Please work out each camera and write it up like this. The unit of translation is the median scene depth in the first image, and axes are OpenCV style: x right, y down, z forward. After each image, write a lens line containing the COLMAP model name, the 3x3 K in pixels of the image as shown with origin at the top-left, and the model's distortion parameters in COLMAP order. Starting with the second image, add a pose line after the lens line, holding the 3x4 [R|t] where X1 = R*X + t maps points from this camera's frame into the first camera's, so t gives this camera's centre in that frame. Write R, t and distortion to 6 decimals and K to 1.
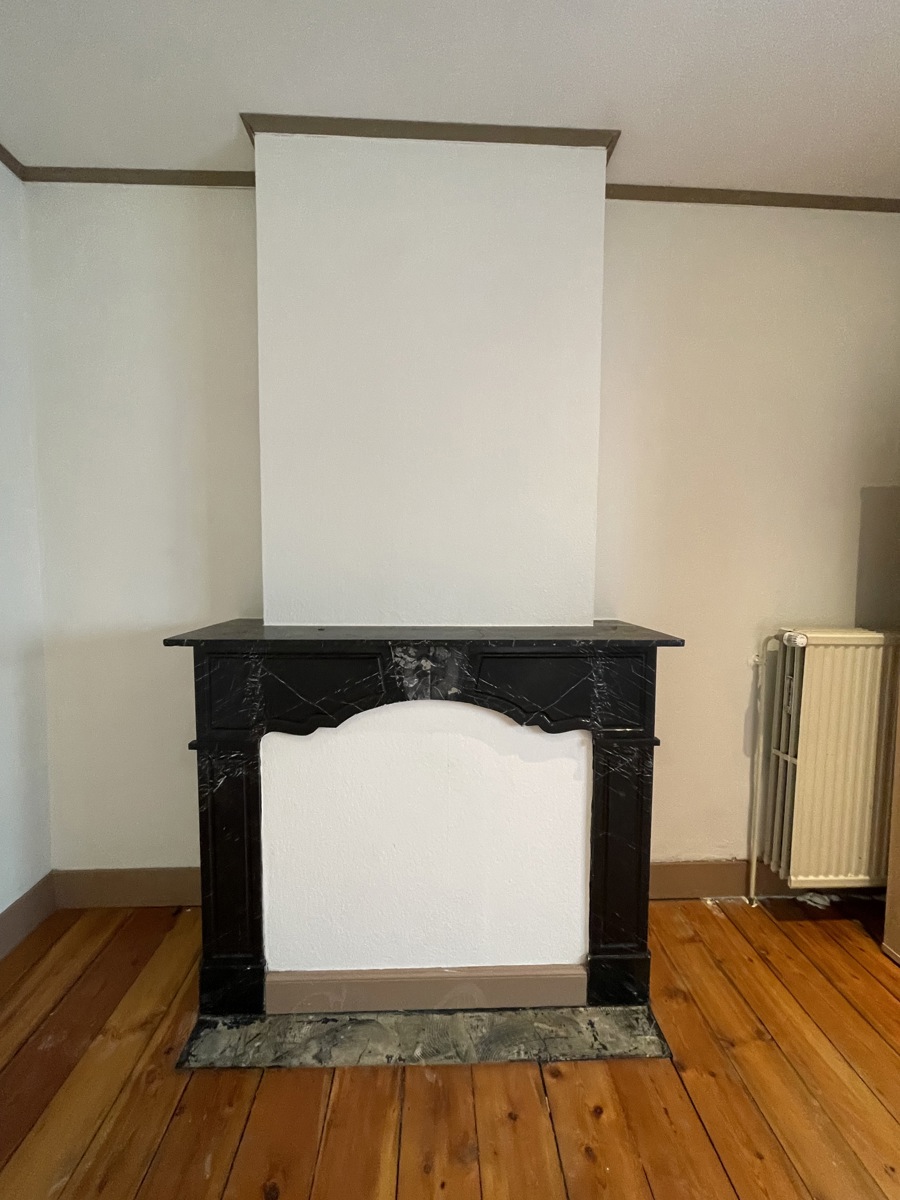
lens RADIAL K [[481.5, 0, 448.0], [0, 481.5, 601.2], [0, 0, 1]] dist [0.000910, 0.000110]
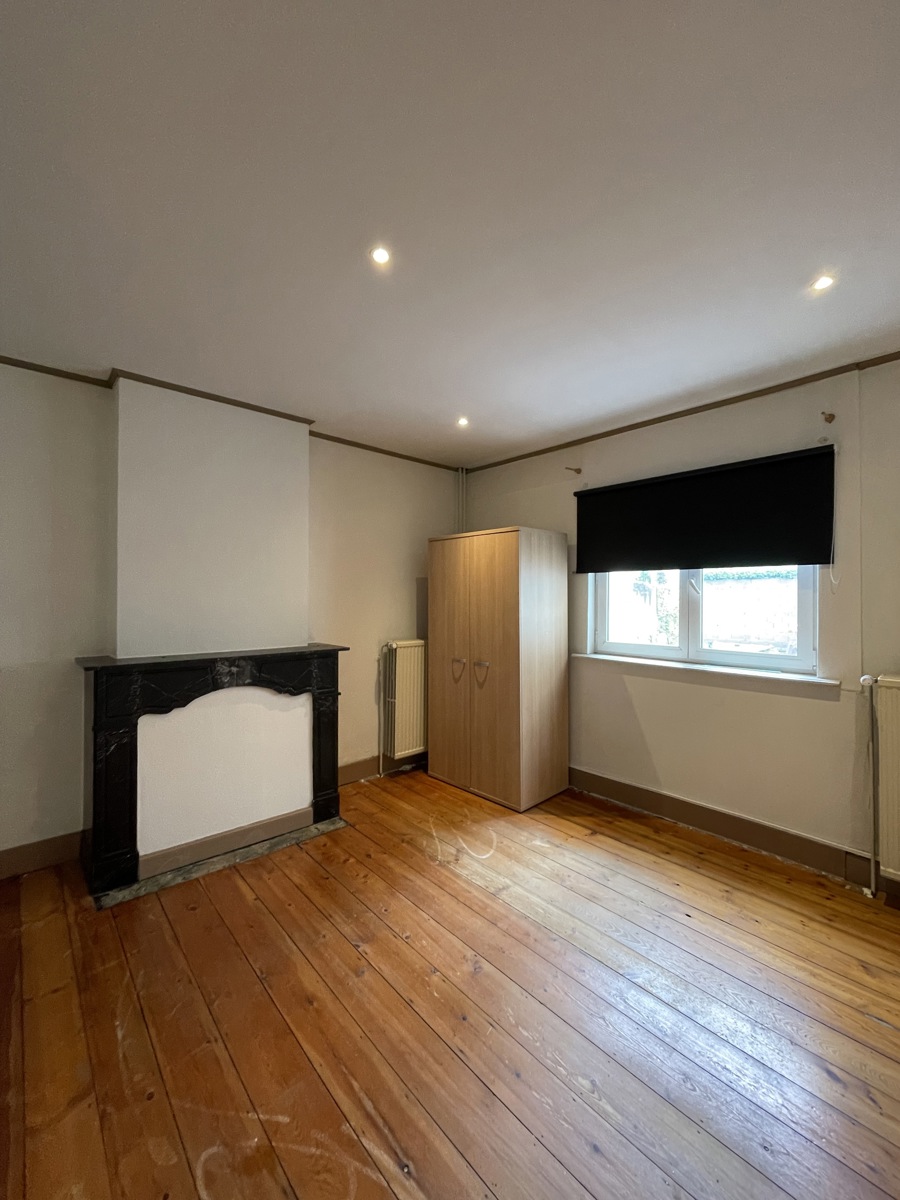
lens RADIAL K [[481.5, 0, 449.1], [0, 481.5, 597.1], [0, 0, 1]] dist [0.000910, 0.000110]
pose [[0.770194, -0.003799, 0.637799, -0.610310], [0.045260, 0.997787, -0.048713, -0.029520], [-0.636202, 0.066385, 0.768661, -1.096689]]
